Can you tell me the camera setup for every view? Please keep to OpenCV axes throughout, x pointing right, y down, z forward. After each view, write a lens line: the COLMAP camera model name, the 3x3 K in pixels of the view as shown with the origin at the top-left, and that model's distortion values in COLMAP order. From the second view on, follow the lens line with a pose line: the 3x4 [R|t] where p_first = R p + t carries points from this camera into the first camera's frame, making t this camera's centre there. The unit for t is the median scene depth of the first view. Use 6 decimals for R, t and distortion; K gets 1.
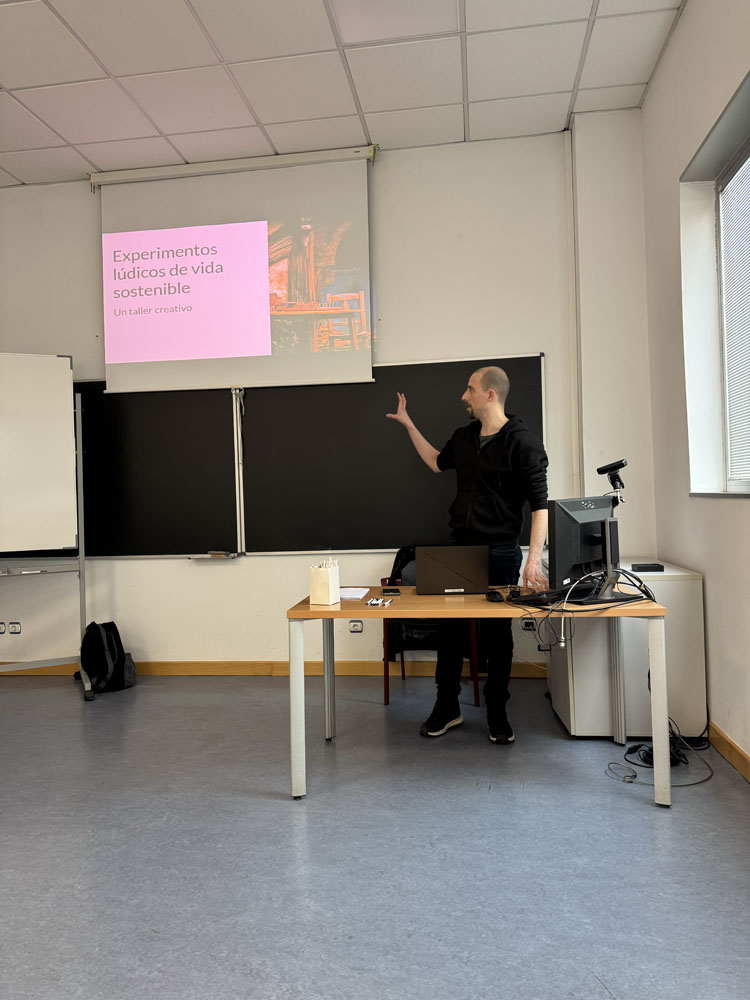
lens RADIAL K [[686.9, 0, 374.0], [0, 686.9, 485.7], [0, 0, 1]] dist [0.025427, -0.002675]
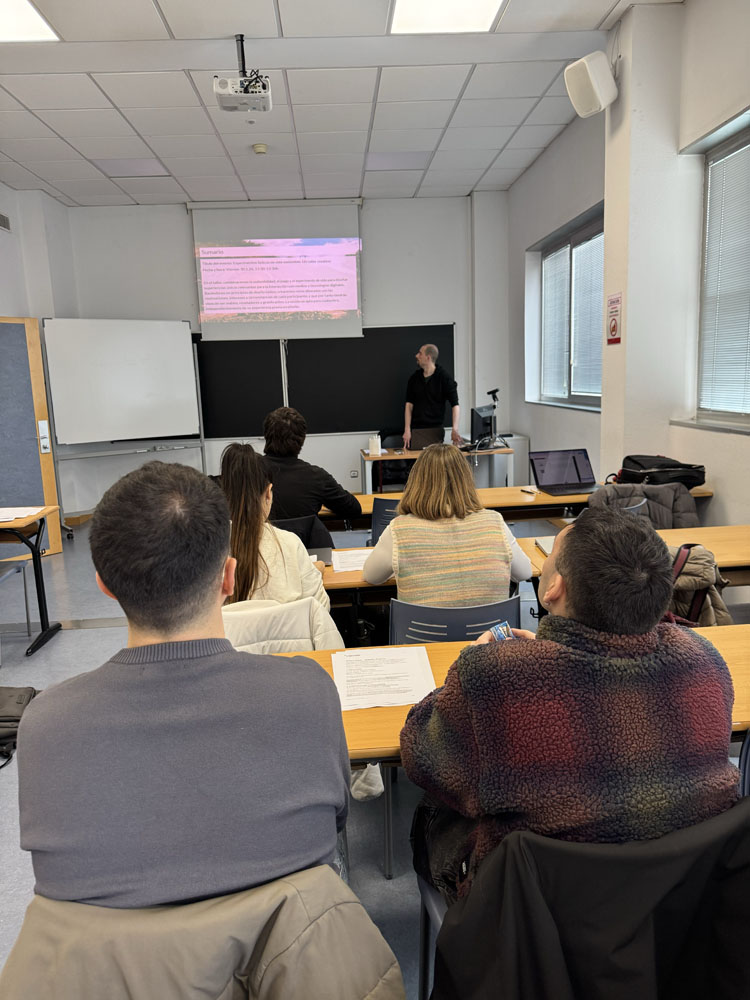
lens RADIAL K [[686.9, 0, 374.0], [0, 686.9, 485.7], [0, 0, 1]] dist [0.025427, -0.002675]
pose [[0.978855, -0.038362, 0.200924, -0.452182], [0.004186, 0.985808, 0.167827, -0.092021], [-0.204510, -0.163438, 0.965124, -1.032935]]
